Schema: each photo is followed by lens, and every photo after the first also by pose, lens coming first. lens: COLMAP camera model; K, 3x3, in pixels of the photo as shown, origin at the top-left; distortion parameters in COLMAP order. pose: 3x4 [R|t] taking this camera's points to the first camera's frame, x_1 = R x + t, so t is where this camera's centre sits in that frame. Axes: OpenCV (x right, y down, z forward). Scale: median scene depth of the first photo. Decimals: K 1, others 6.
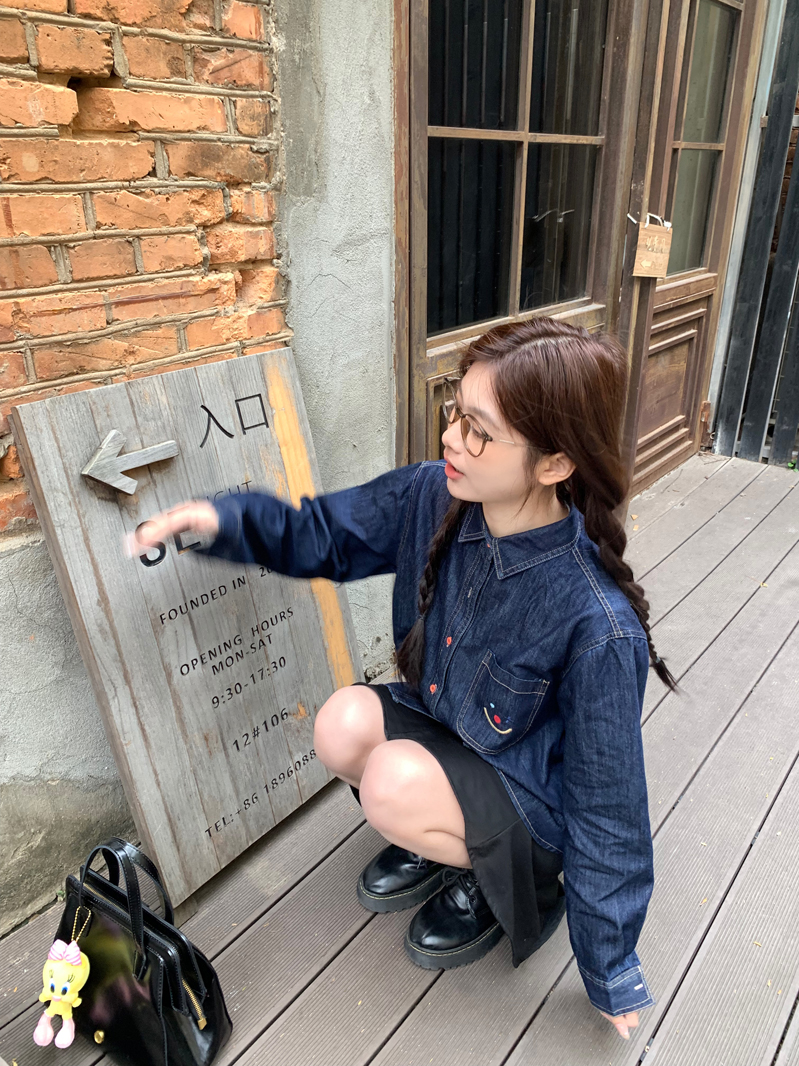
lens RADIAL K [[825.2, 0, 399.5], [0, 825.2, 533.0], [0, 0, 1]] dist [0.003162, 0.004567]
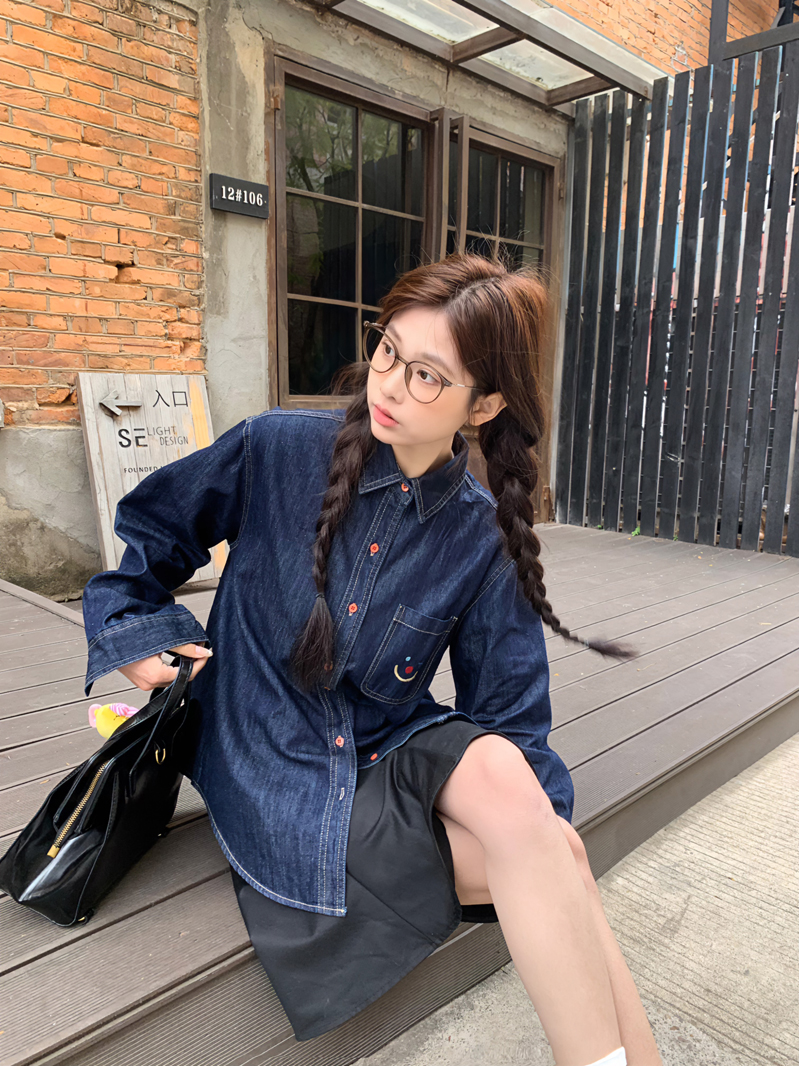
lens RADIAL K [[826.7, 0, 399.5], [0, 826.7, 533.0], [0, 0, 1]] dist [0.002160, -0.002877]
pose [[0.991563, 0.041590, -0.122771, 0.771735], [-0.070379, 0.968105, -0.240456, 0.773739], [0.108855, 0.247068, 0.962865, -1.125629]]
